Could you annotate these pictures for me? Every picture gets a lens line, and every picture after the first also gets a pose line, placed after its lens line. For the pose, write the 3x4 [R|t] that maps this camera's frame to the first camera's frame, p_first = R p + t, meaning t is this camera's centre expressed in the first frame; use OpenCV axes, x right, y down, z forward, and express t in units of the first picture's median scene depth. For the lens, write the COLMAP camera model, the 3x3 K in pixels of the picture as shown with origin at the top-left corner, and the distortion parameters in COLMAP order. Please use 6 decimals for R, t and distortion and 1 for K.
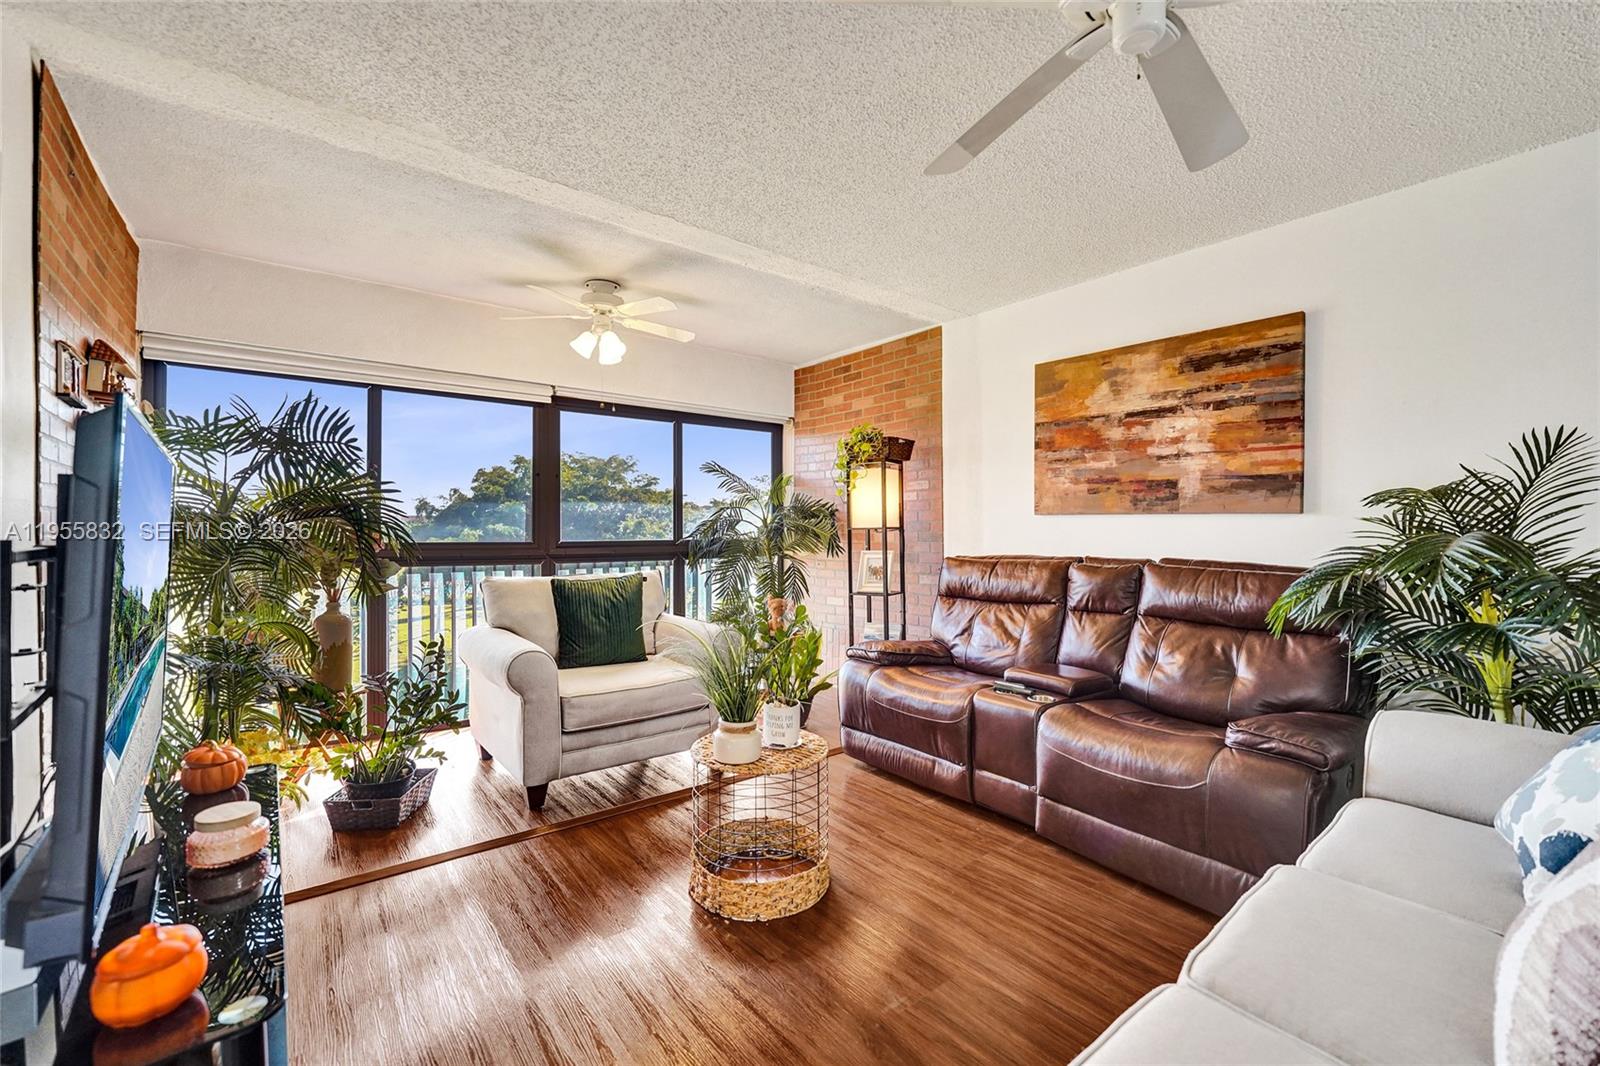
lens RADIAL K [[668.1, 0, 806.1], [0, 668.1, 533.3], [0, 0, 1]] dist [-0.002987, -0.000453]
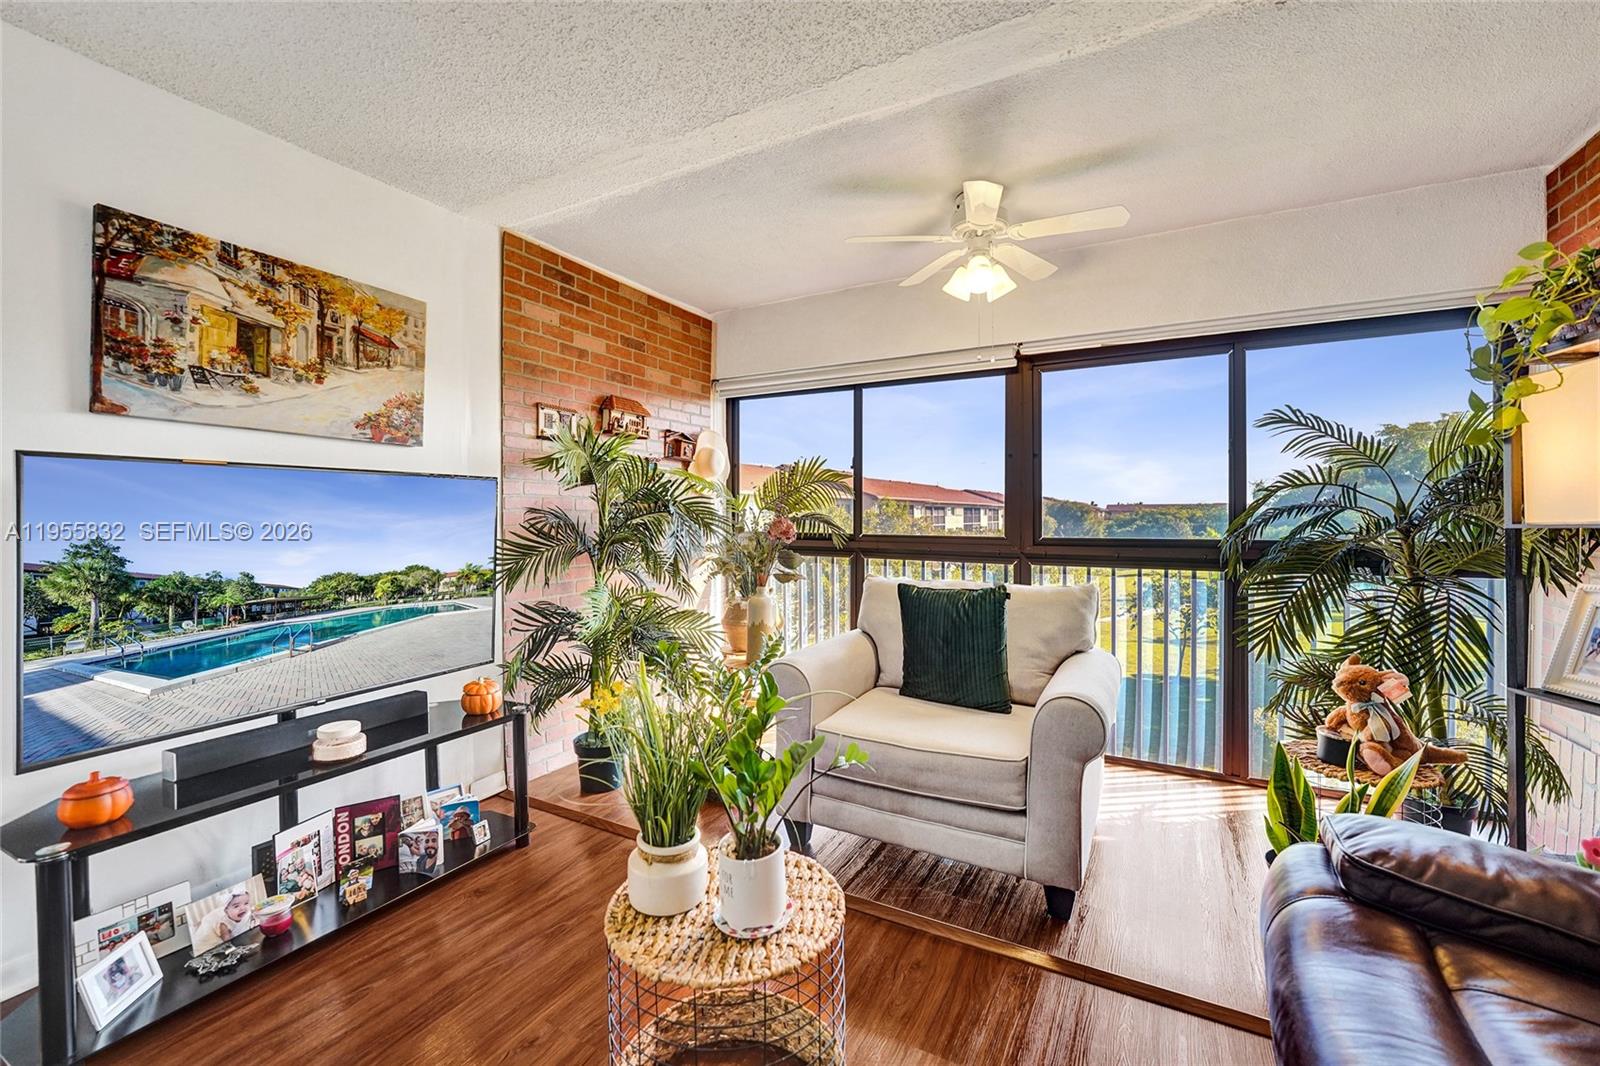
lens RADIAL K [[668.1, 0, 794.0], [0, 668.1, 522.8], [0, 0, 1]] dist [-0.002987, -0.000453]
pose [[0.382850, 0.007274, -0.923782, 0.260914], [-0.004177, 0.999972, 0.006143, -0.008728], [0.923801, 0.001507, 0.382870, 0.439976]]
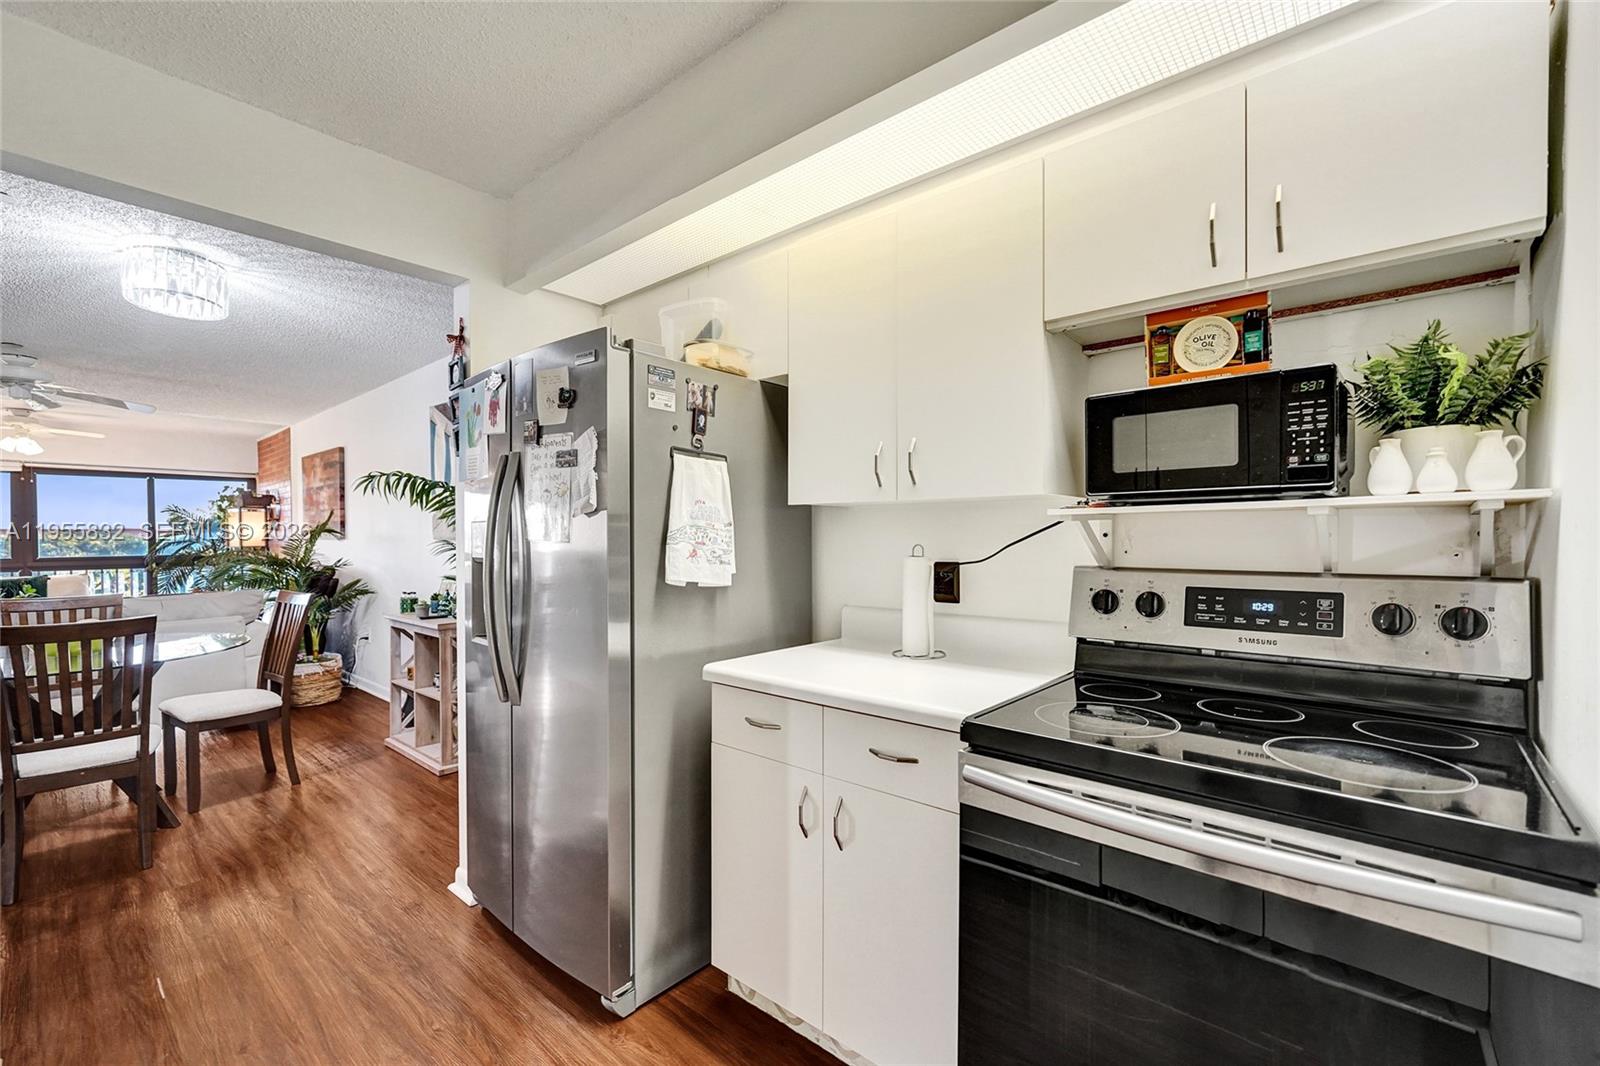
lens RADIAL K [[668.1, 0, 795.2], [0, 668.1, 536.3], [0, 0, 1]] dist [-0.002987, -0.000453]
pose [[0.987181, -0.007990, 0.159402, 1.180832], [0.008021, 0.999968, 0.000451, -0.025401], [-0.159401, 0.000833, 0.987214, -0.858282]]
